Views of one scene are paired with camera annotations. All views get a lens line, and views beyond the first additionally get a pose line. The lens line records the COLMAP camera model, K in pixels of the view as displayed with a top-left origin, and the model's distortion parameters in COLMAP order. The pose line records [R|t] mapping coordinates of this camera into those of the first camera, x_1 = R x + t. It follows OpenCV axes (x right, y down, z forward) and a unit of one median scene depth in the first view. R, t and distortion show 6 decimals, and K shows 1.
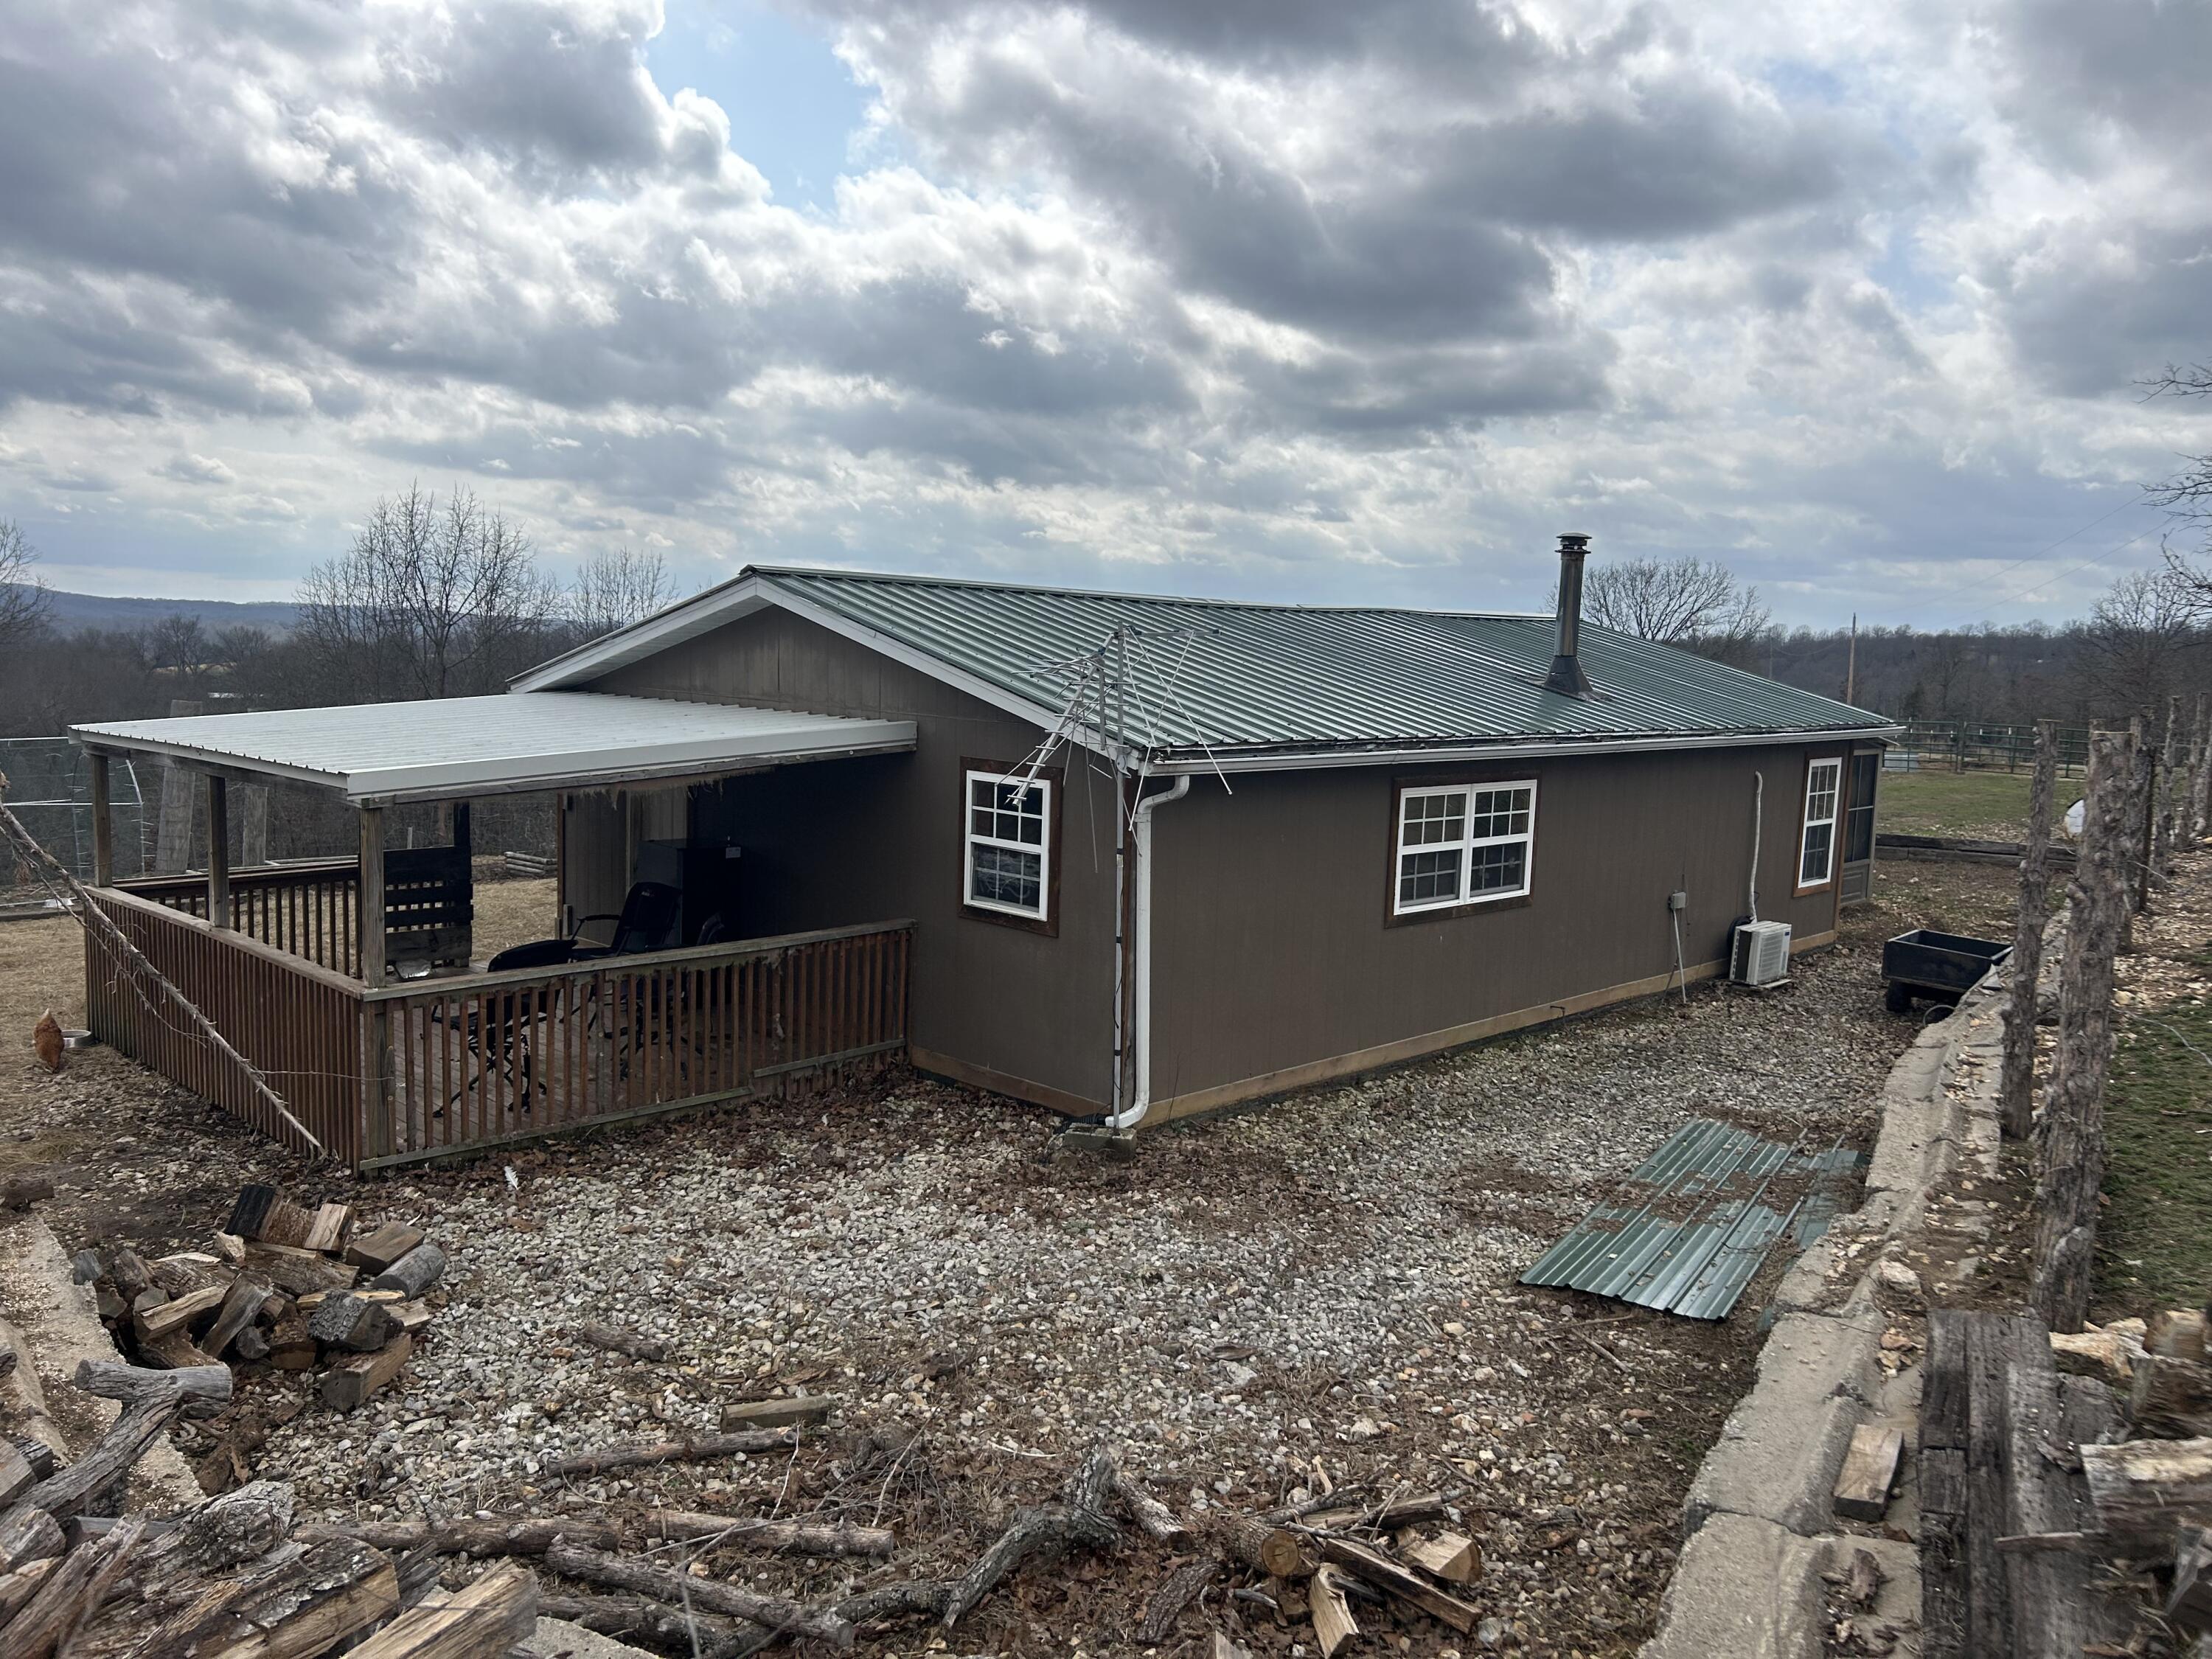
lens RADIAL K [[1692.4, 0, 1109.3], [0, 1692.4, 832.0], [0, 0, 1]] dist [0.059558, -0.056919]
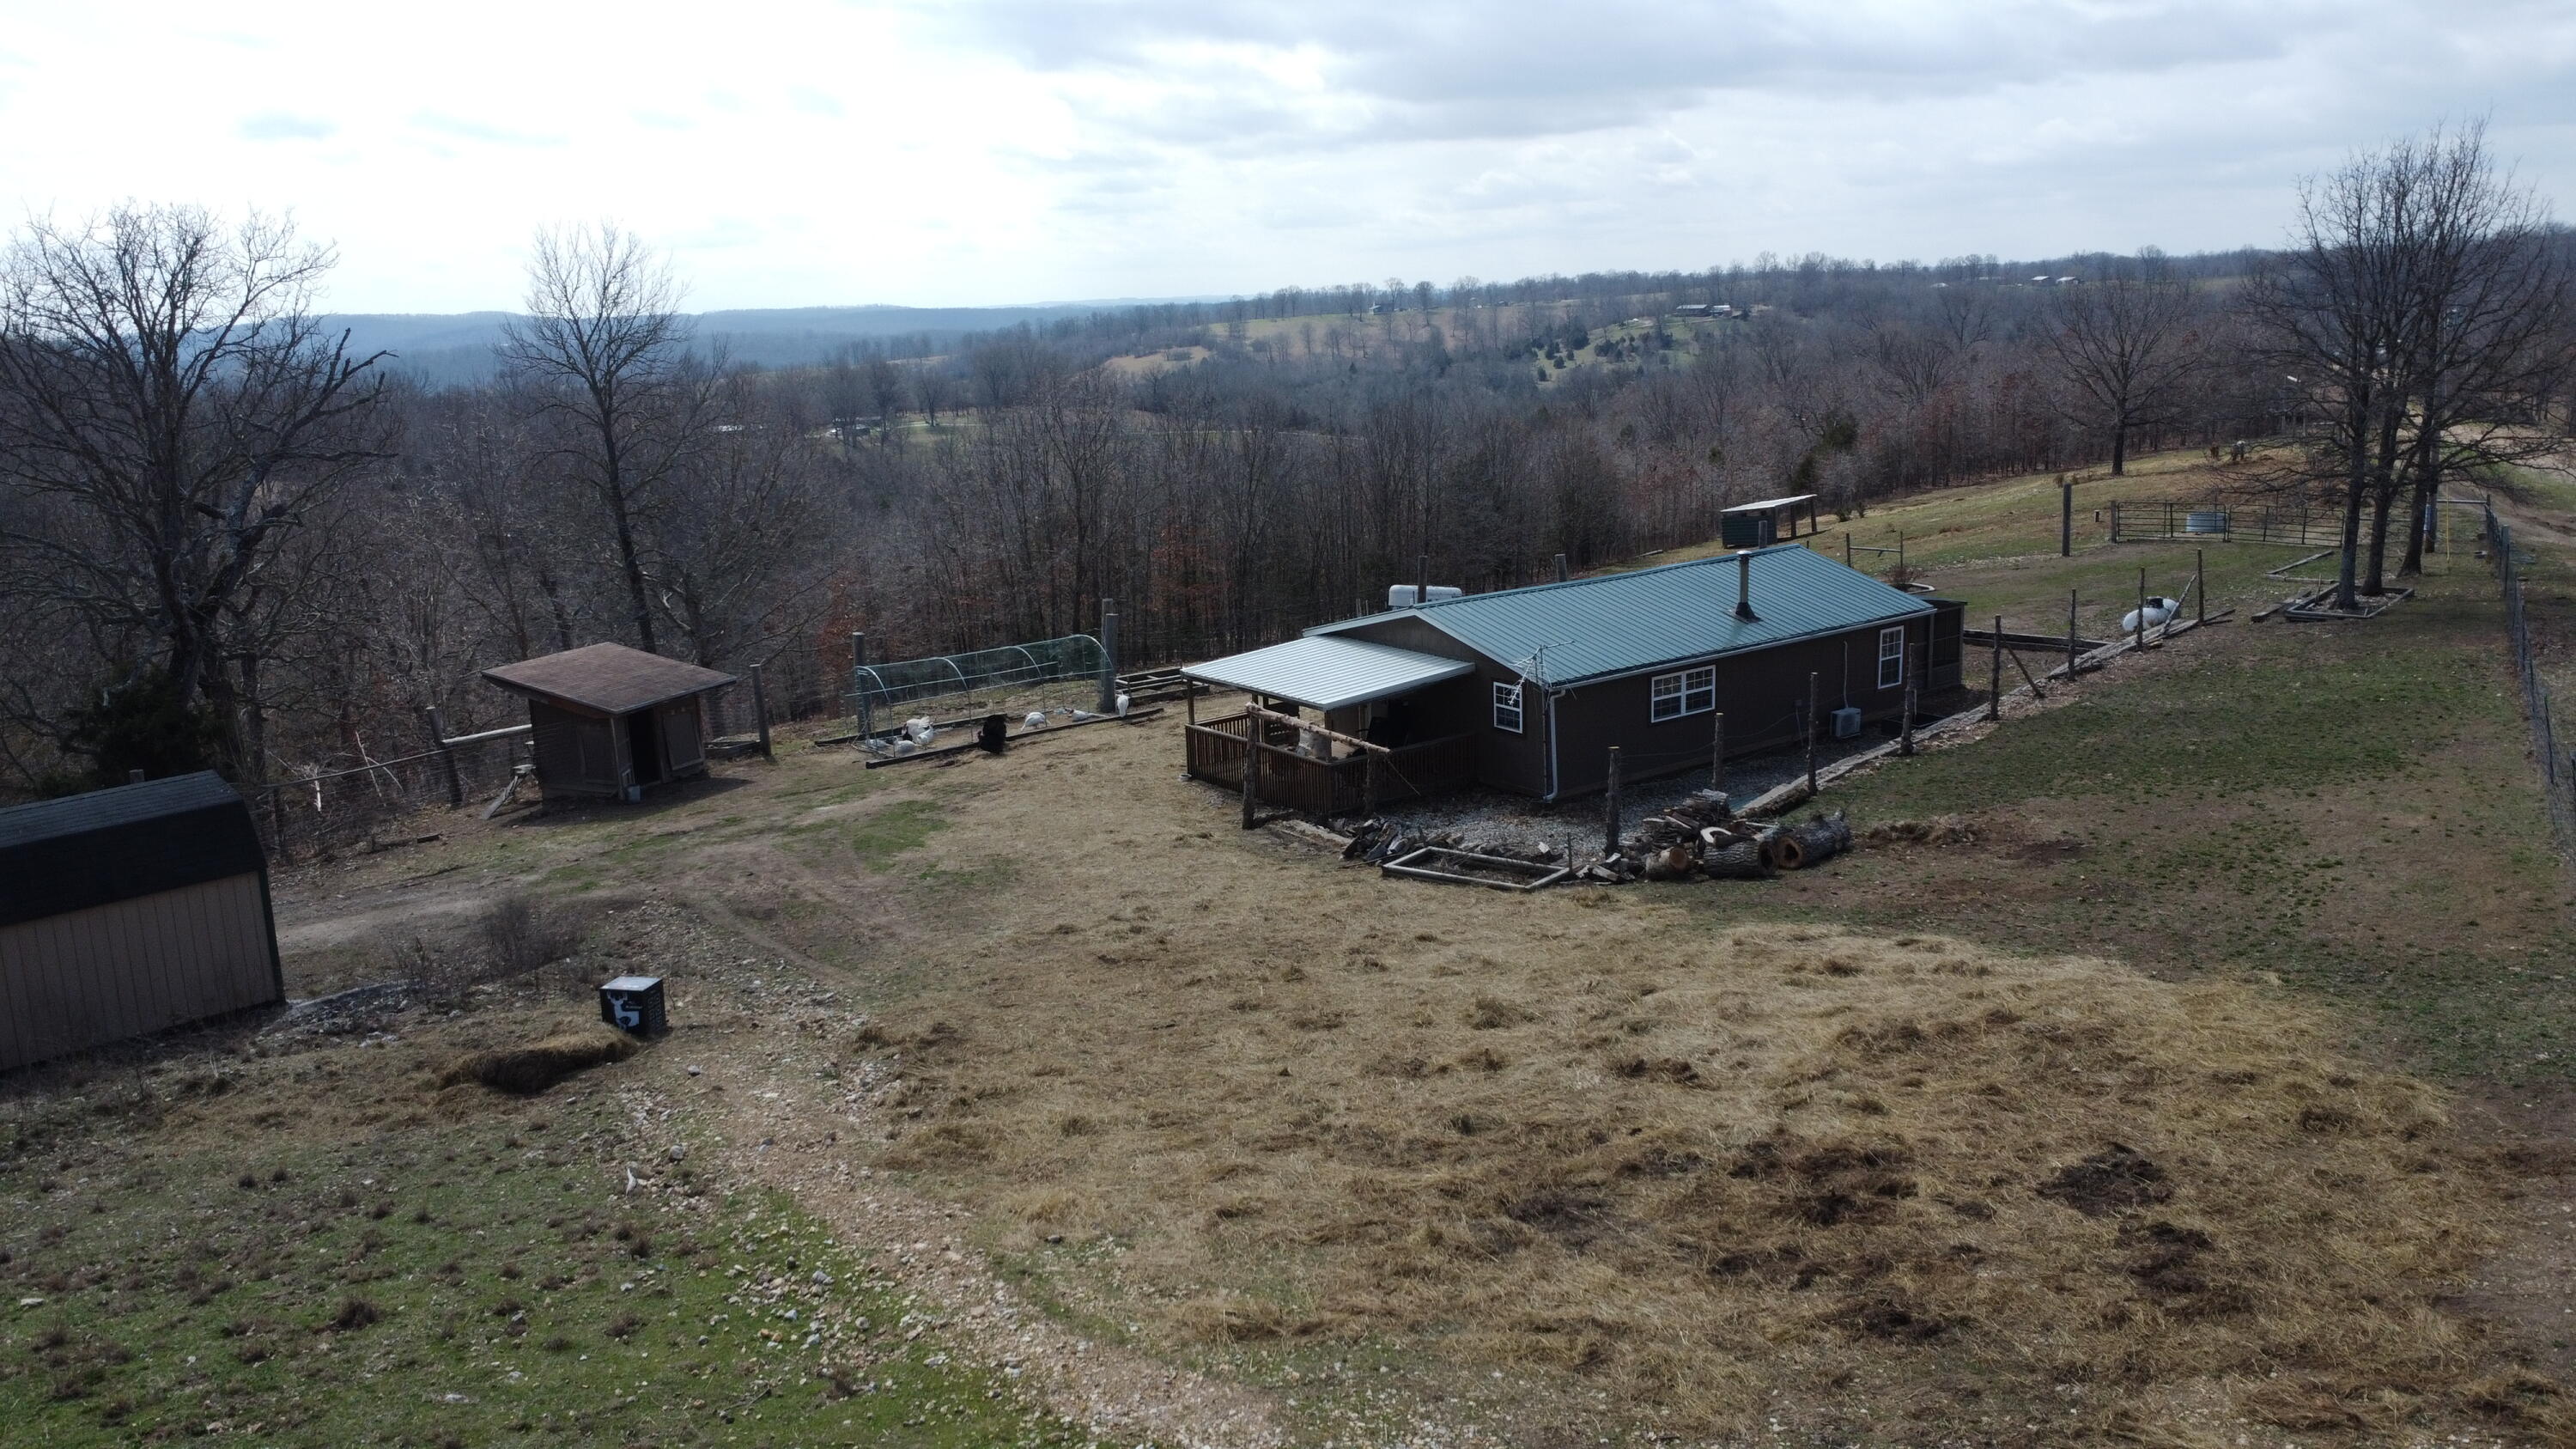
lens RADIAL K [[1870.9, 0, 1284.7], [0, 1870.9, 708.1], [0, 0, 1]] dist [-0.019687, -0.023549]
pose [[0.981815, -0.026064, -0.188043, 0.123159], [0.045701, 0.993850, 0.100863, -0.243635], [0.184258, -0.107623, 0.976968, -1.636913]]
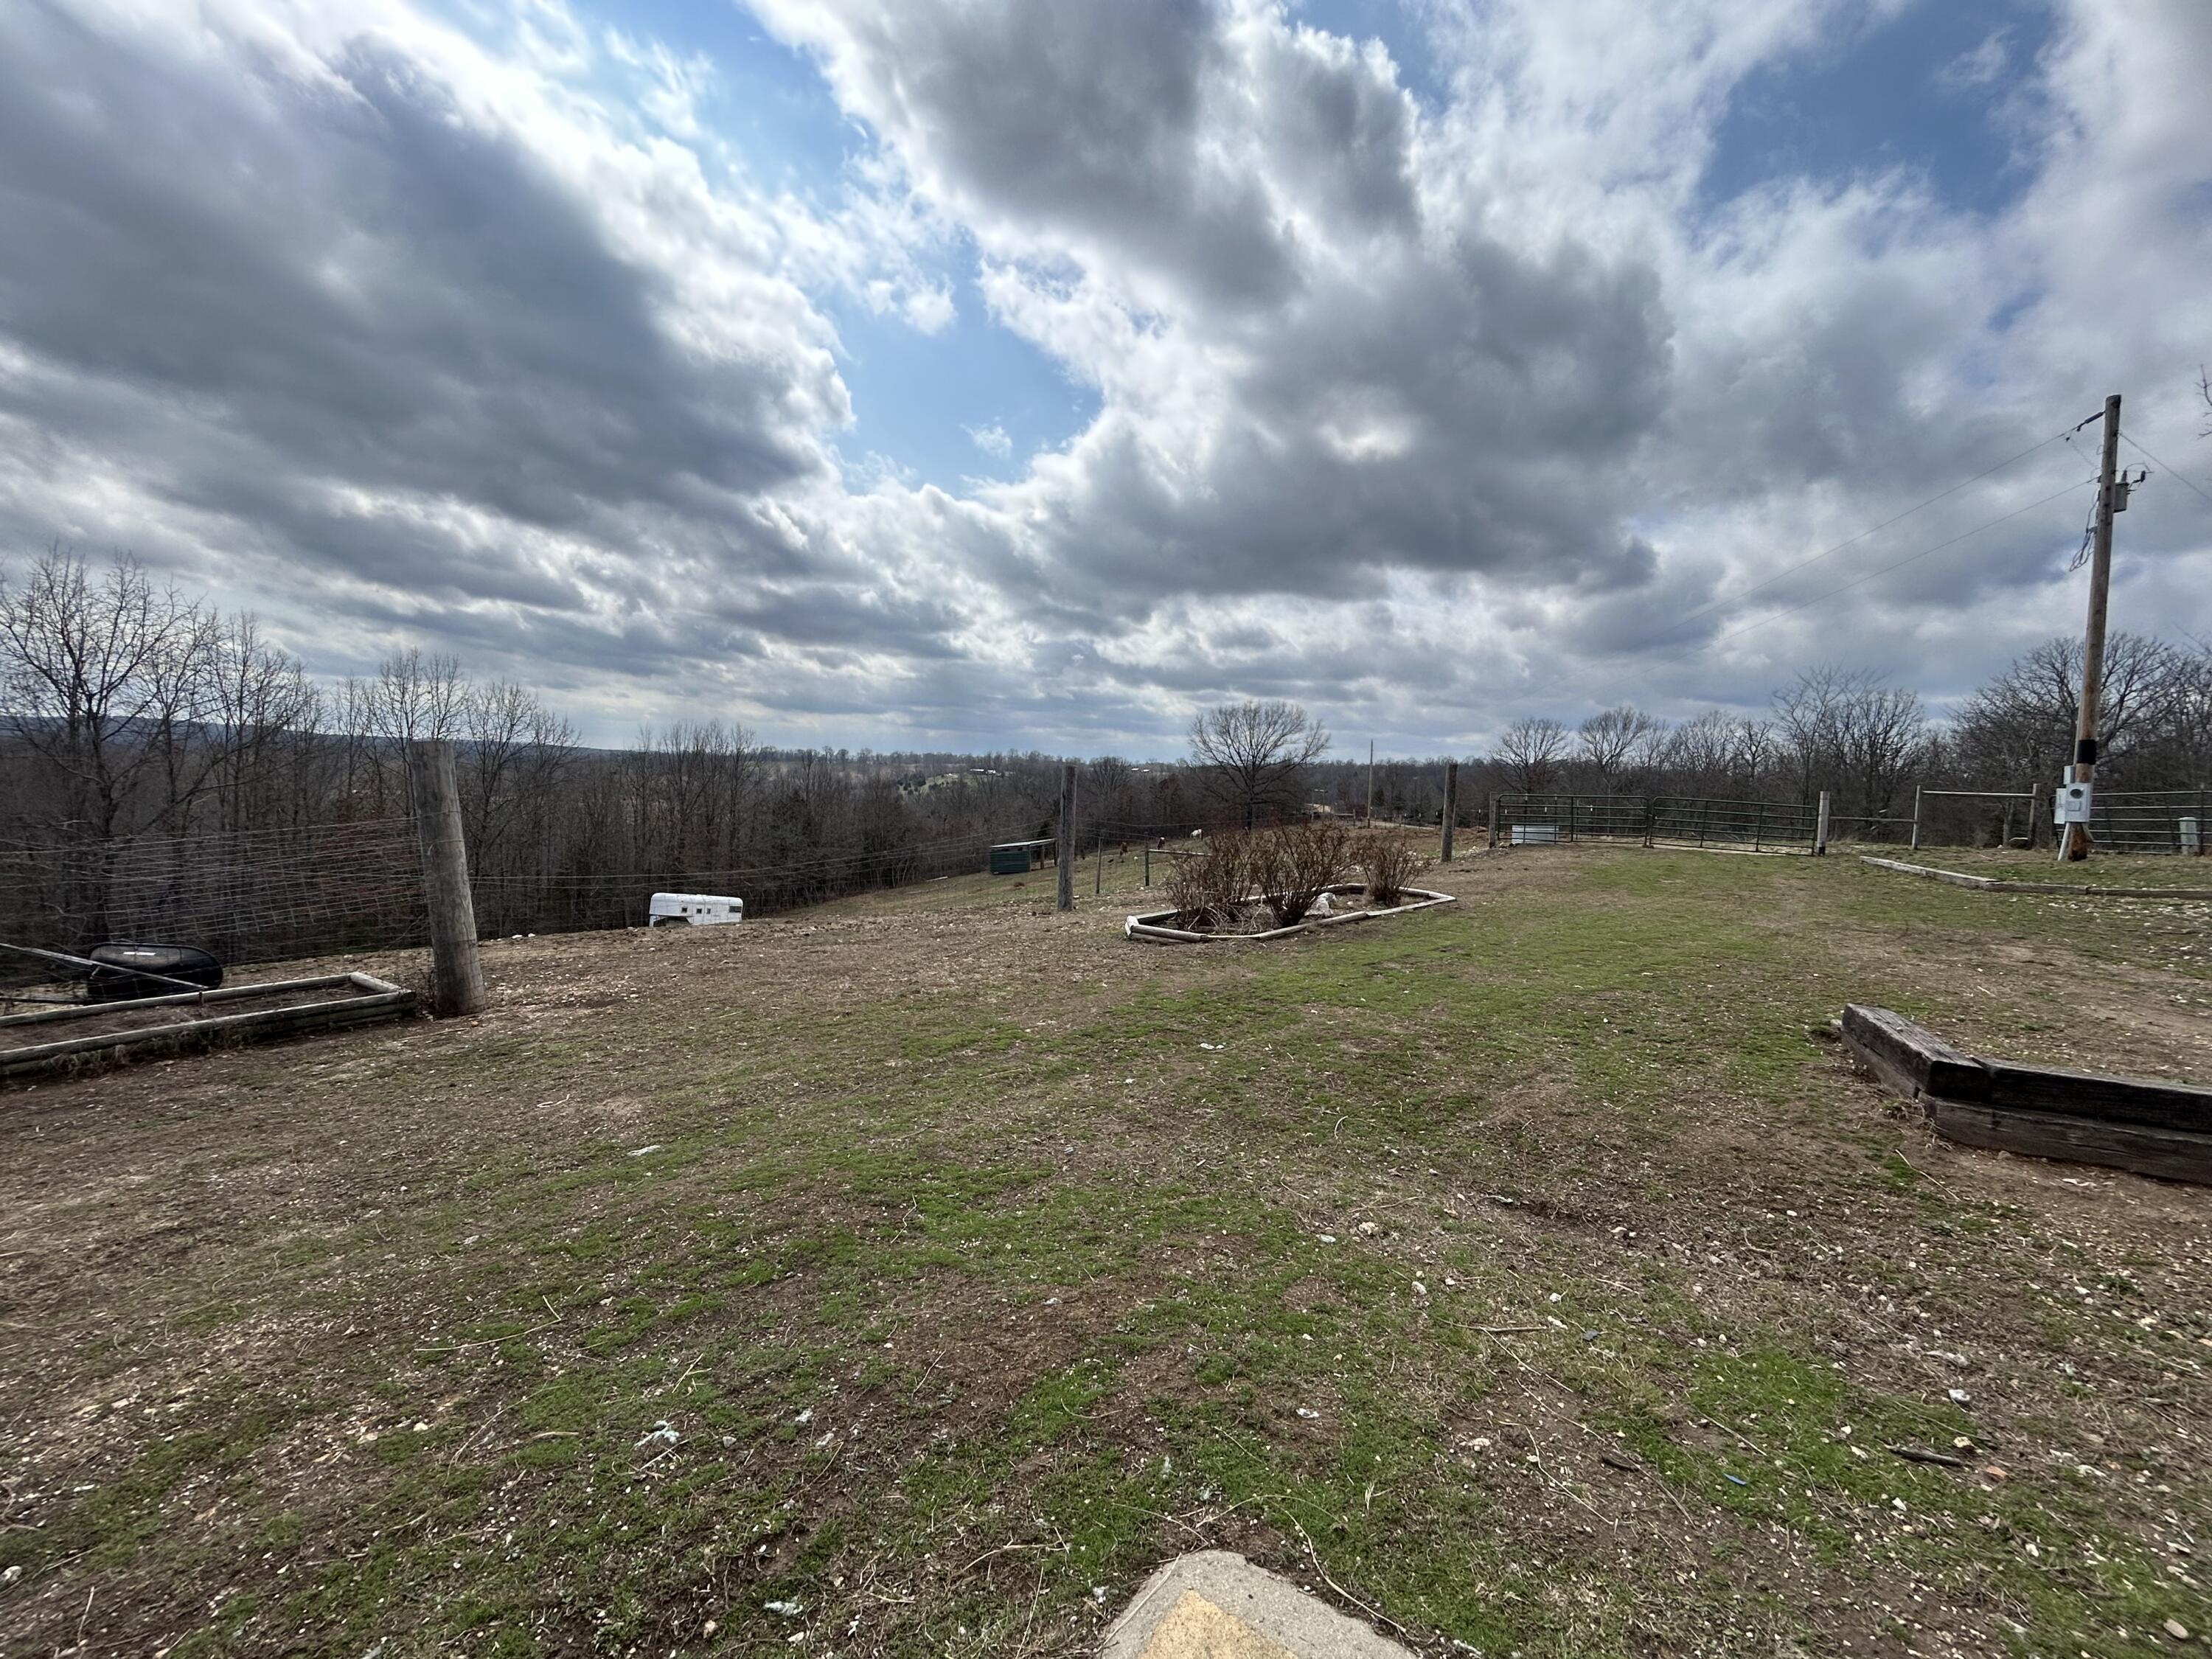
lens RADIAL K [[901.4, 0, 1105.4], [0, 901.4, 836.0], [0, 0, 1]] dist [-0.002127, -0.000358]
pose [[0.985478, -0.007410, 0.169642, 0.266228], [0.013068, 0.999394, -0.032257, -0.081708], [-0.169301, 0.034005, 0.984978, 1.452892]]
